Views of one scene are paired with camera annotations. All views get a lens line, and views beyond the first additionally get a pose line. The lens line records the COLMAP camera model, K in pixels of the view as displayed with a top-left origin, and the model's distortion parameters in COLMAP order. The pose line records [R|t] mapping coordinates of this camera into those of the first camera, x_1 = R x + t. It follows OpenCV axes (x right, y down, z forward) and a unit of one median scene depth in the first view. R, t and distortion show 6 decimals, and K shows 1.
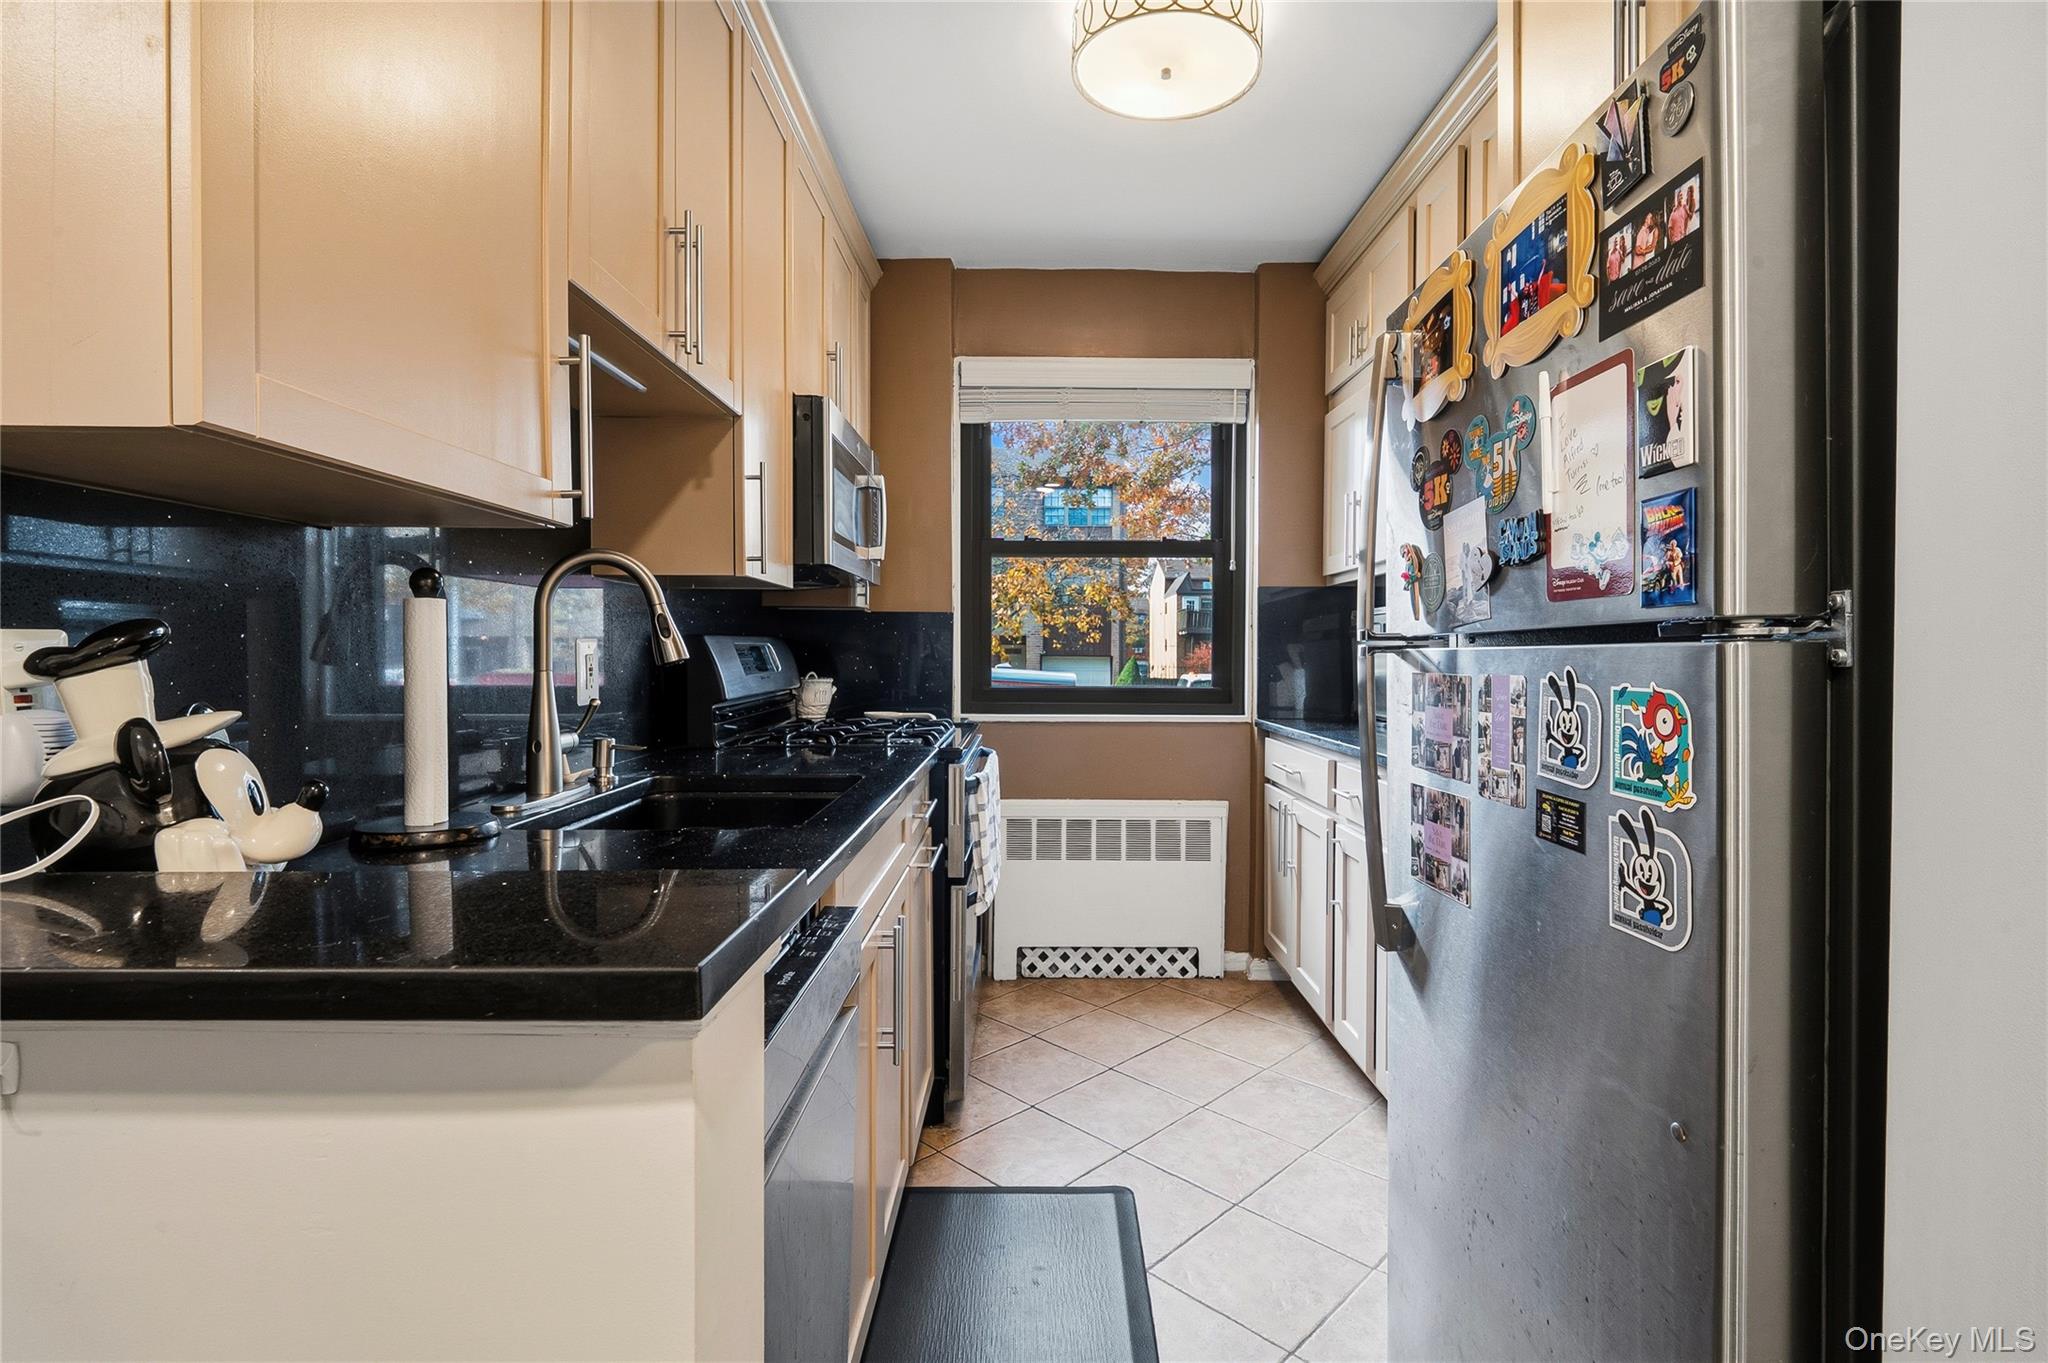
lens RADIAL K [[988.2, 0, 1076.2], [0, 988.2, 679.5], [0, 0, 1]] dist [-0.003525, -0.001750]
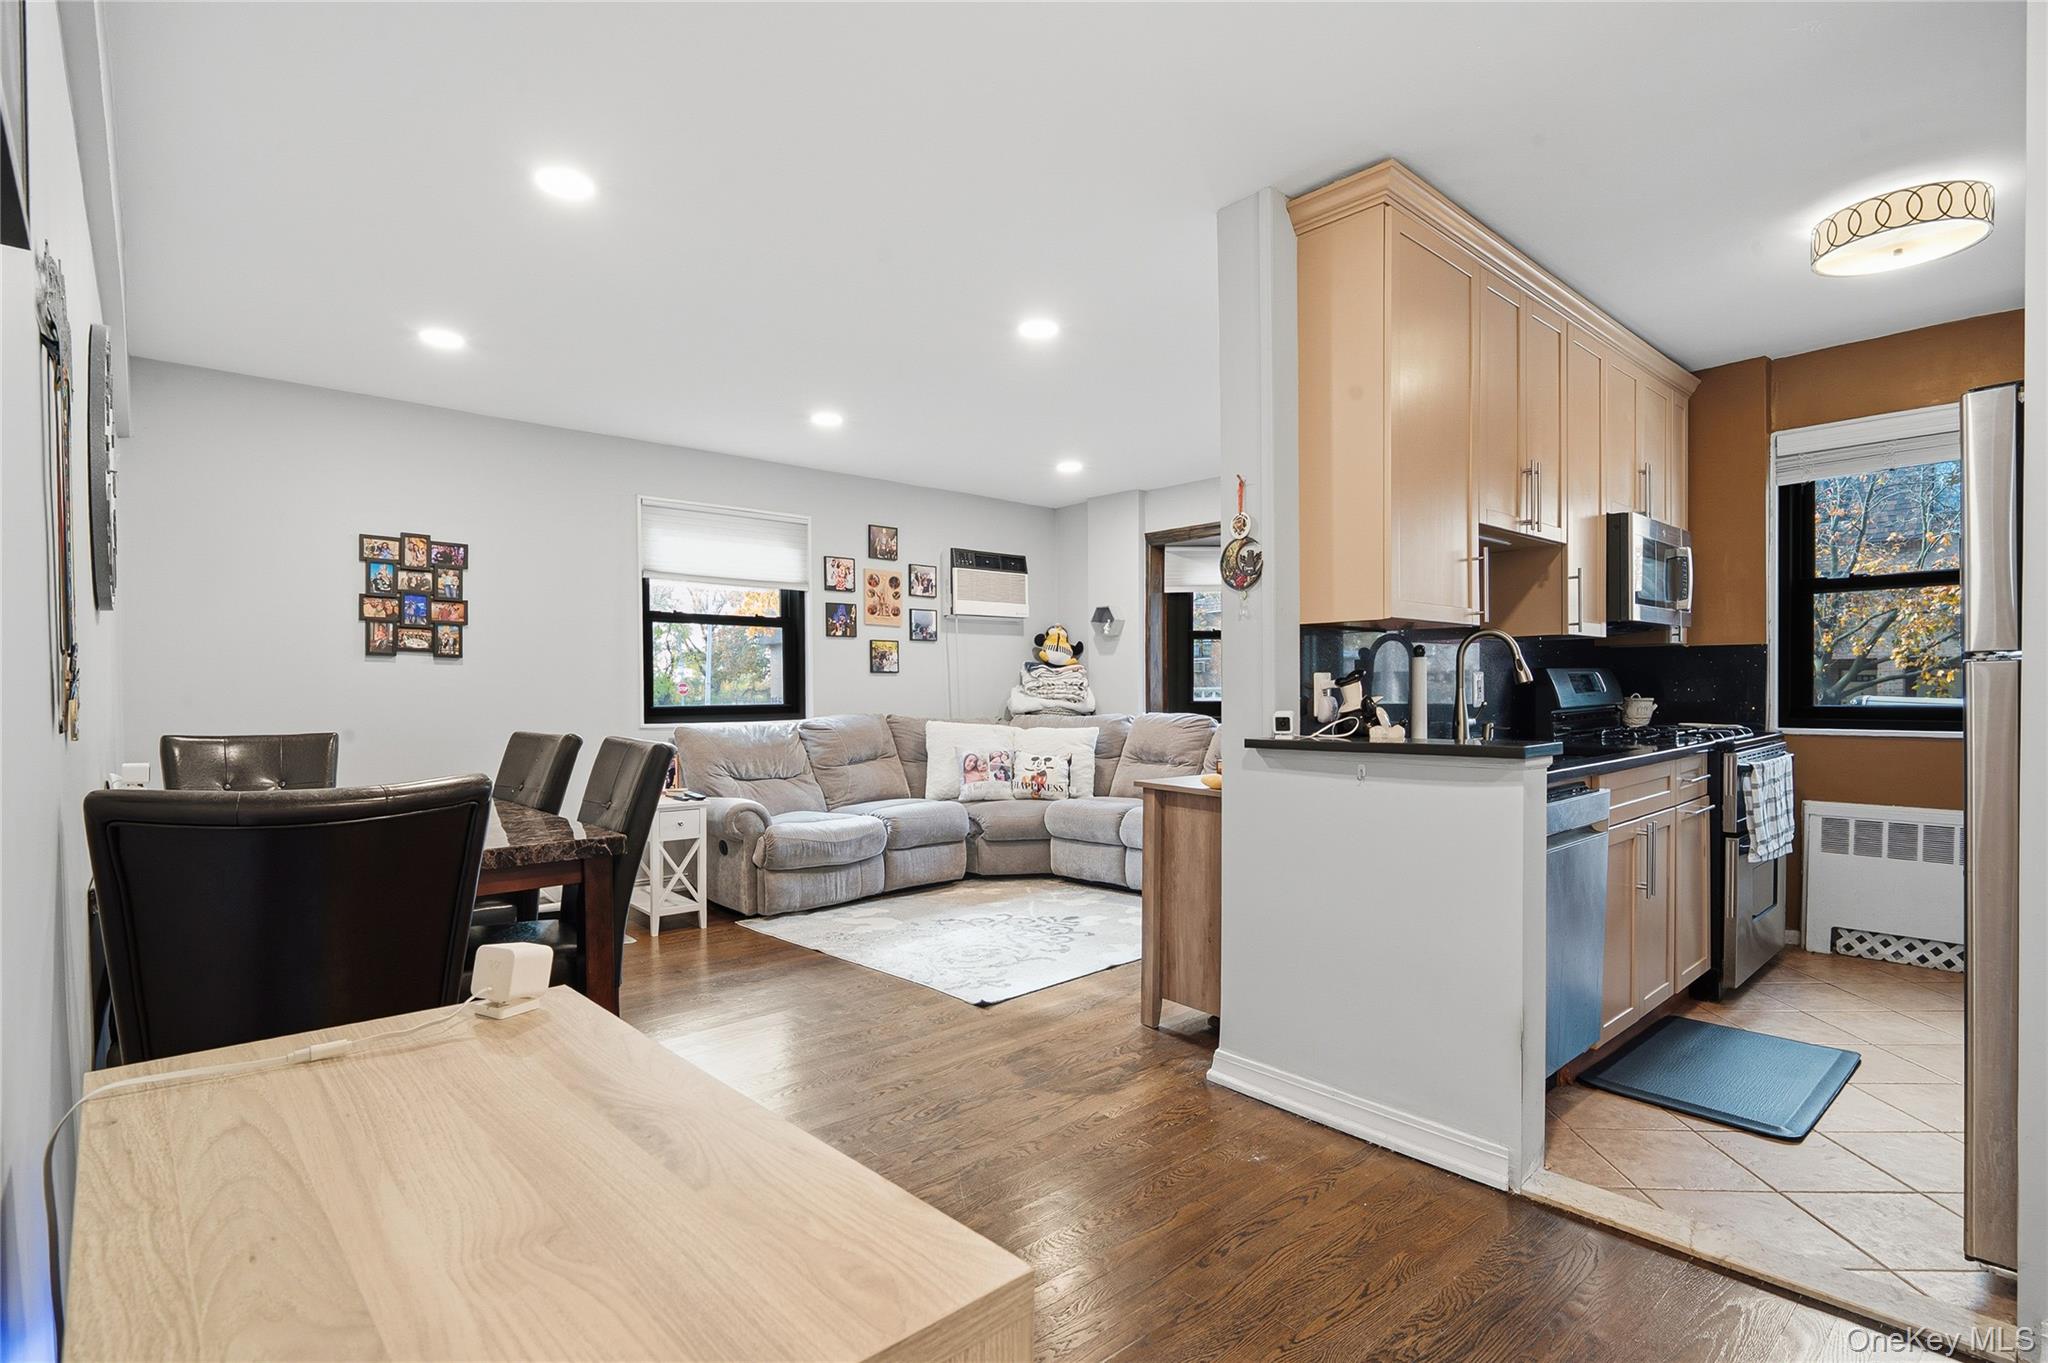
lens RADIAL K [[978.8, 0, 1025.2], [0, 978.8, 706.1], [0, 0, 1]] dist [-0.001794, -0.000571]
pose [[0.645018, 0.002828, -0.764162, 0.295517], [-0.007992, 0.999963, -0.003045, 0.028347], [0.764126, 0.008071, 0.645017, -0.683412]]
